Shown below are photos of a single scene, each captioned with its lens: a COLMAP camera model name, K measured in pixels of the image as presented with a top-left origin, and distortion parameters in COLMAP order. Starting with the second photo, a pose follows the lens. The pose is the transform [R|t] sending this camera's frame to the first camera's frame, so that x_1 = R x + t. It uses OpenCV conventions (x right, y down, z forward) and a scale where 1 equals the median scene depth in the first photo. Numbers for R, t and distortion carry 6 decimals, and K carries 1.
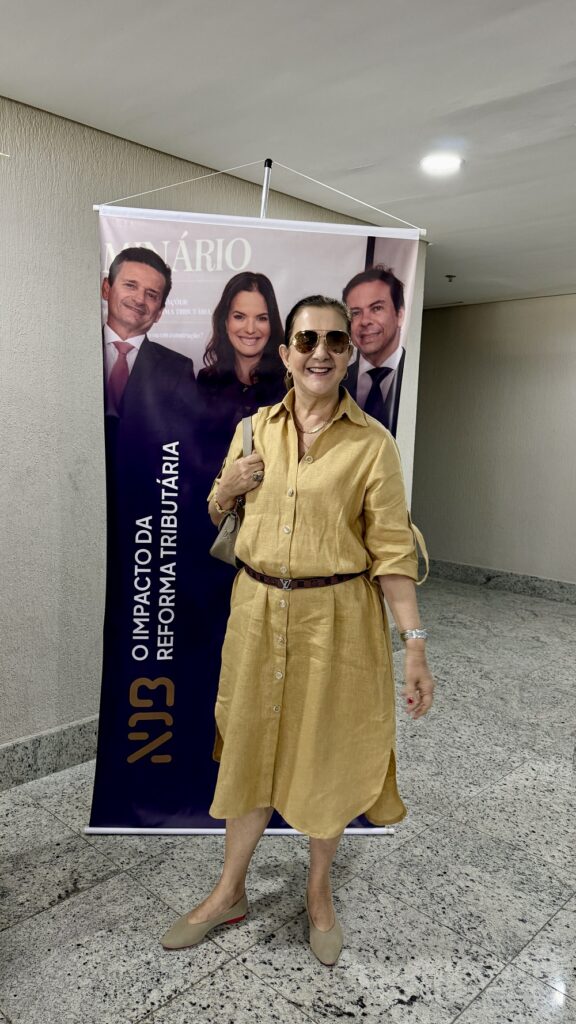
lens RADIAL K [[643.9, 0, 285.9], [0, 643.9, 488.6], [0, 0, 1]] dist [0.046548, -0.027071]
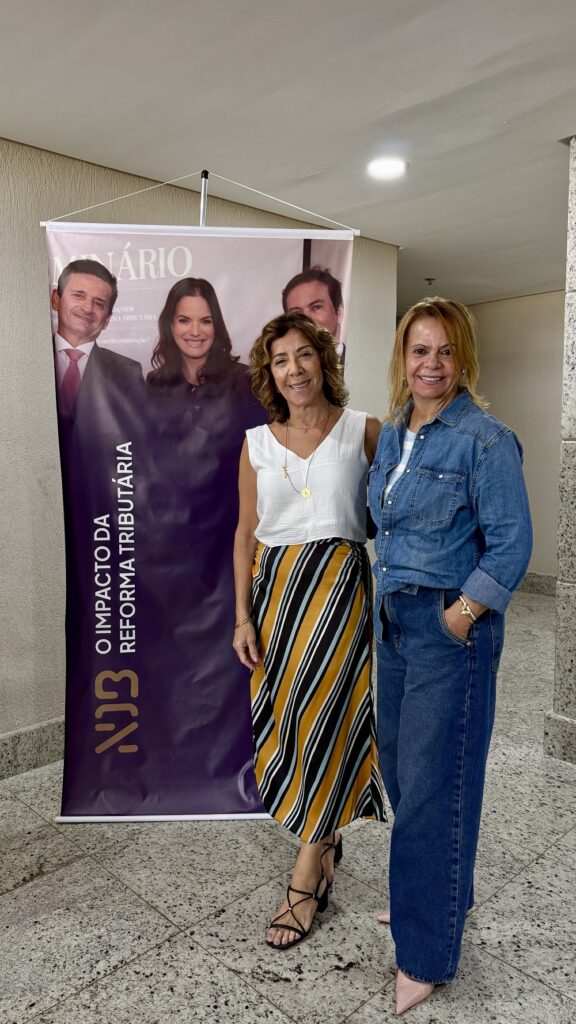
lens RADIAL K [[643.9, 0, 294.1], [0, 643.9, 490.6], [0, 0, 1]] dist [0.046548, -0.027071]
pose [[0.998715, -0.038447, -0.033013, 0.128921], [0.037762, 0.999063, -0.021140, 0.038028], [0.033795, 0.019866, 0.999231, -0.037013]]
